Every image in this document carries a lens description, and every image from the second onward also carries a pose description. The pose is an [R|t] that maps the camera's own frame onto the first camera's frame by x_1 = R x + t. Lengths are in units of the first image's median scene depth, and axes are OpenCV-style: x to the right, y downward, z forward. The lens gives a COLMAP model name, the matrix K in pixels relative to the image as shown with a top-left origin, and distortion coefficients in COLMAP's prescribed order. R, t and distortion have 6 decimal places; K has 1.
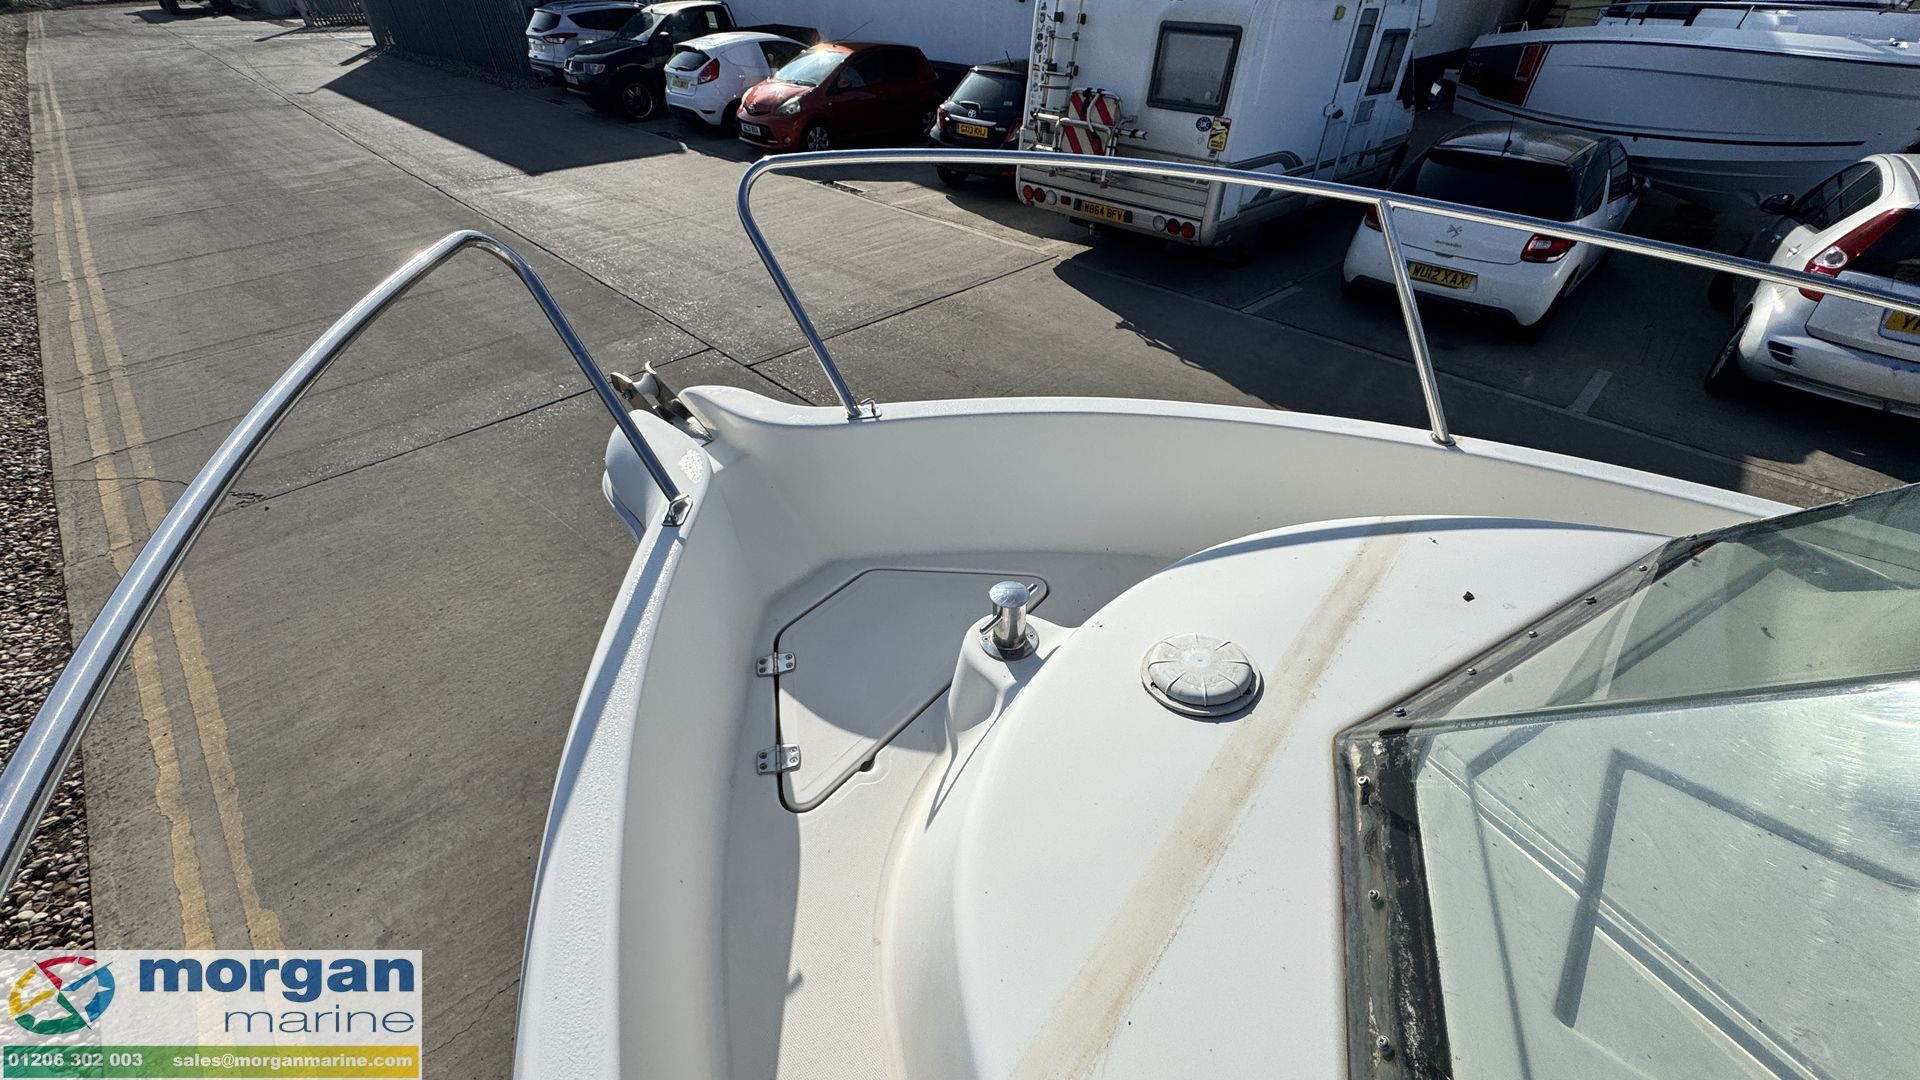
lens RADIAL K [[768.2, 0, 962.7], [0, 768.2, 538.2], [0, 0, 1]] dist [-0.005085, 0.000714]
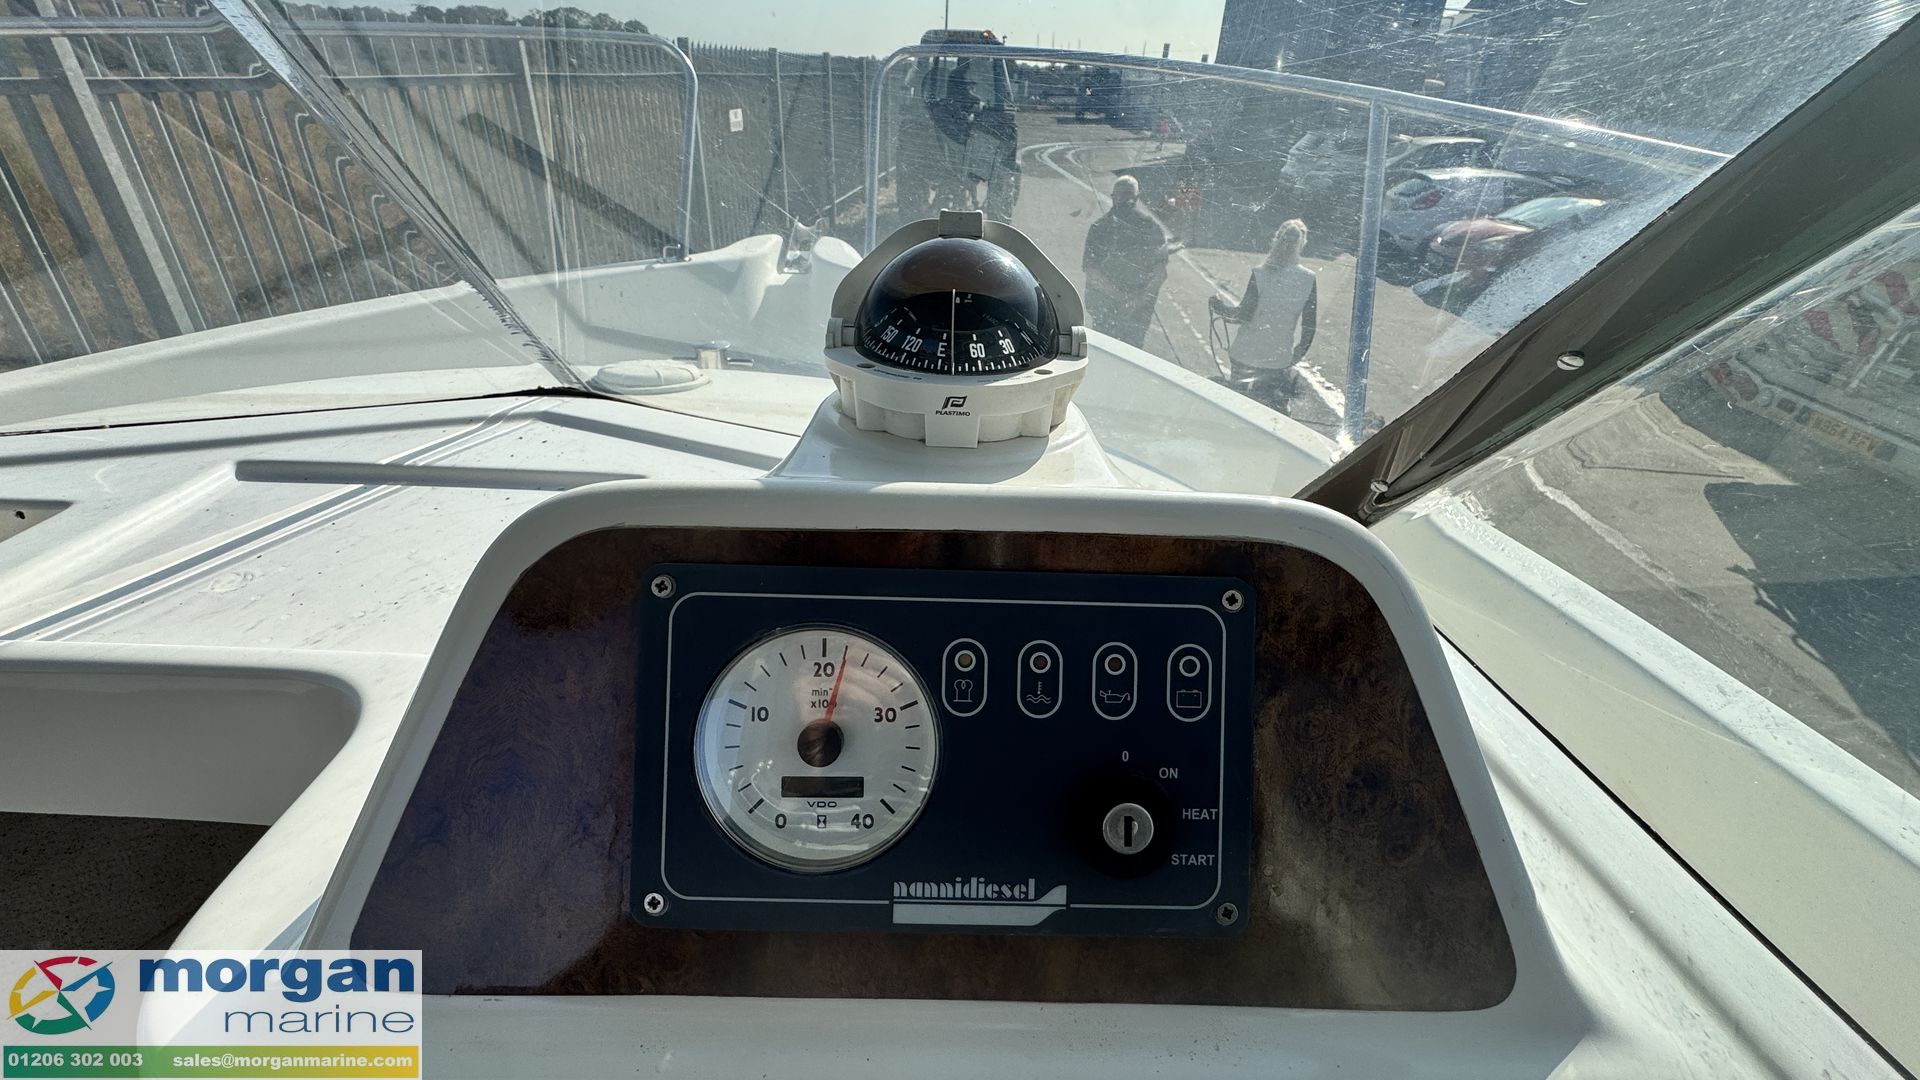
lens RADIAL K [[809.1, 0, 955.2], [0, 809.1, 533.0], [0, 0, 1]] dist [-0.002946, 0.000048]
pose [[0.646023, 0.405312, -0.646820, 0.178780], [-0.507998, 0.860763, 0.032002, 0.014377], [0.569730, 0.307910, 0.761971, 0.064179]]
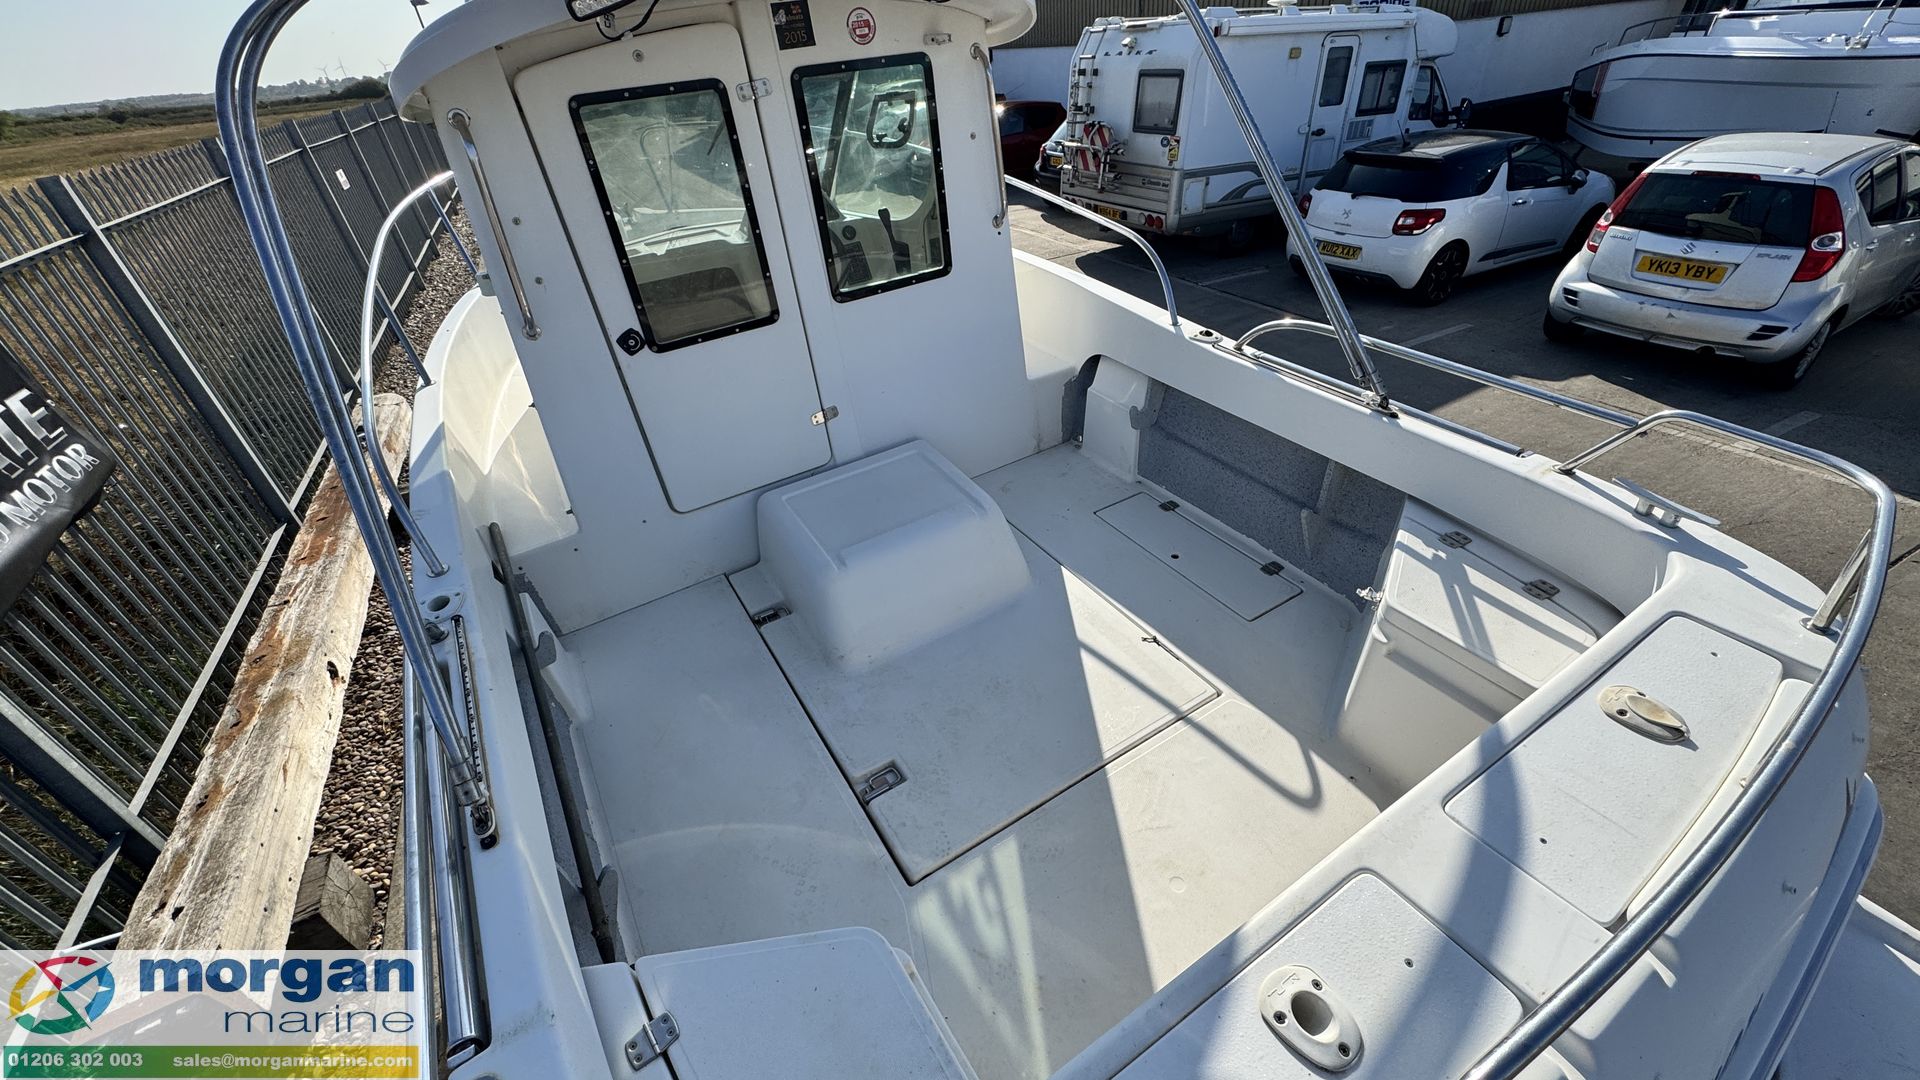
lens RADIAL K [[768.2, 0, 963.9], [0, 768.2, 538.1], [0, 0, 1]] dist [-0.005085, 0.000714]
pose [[0.948973, 0.106181, -0.296944, 0.409909], [-0.125161, 0.991088, -0.045597, 0.224983], [0.289456, 0.080436, 0.953806, -0.289395]]
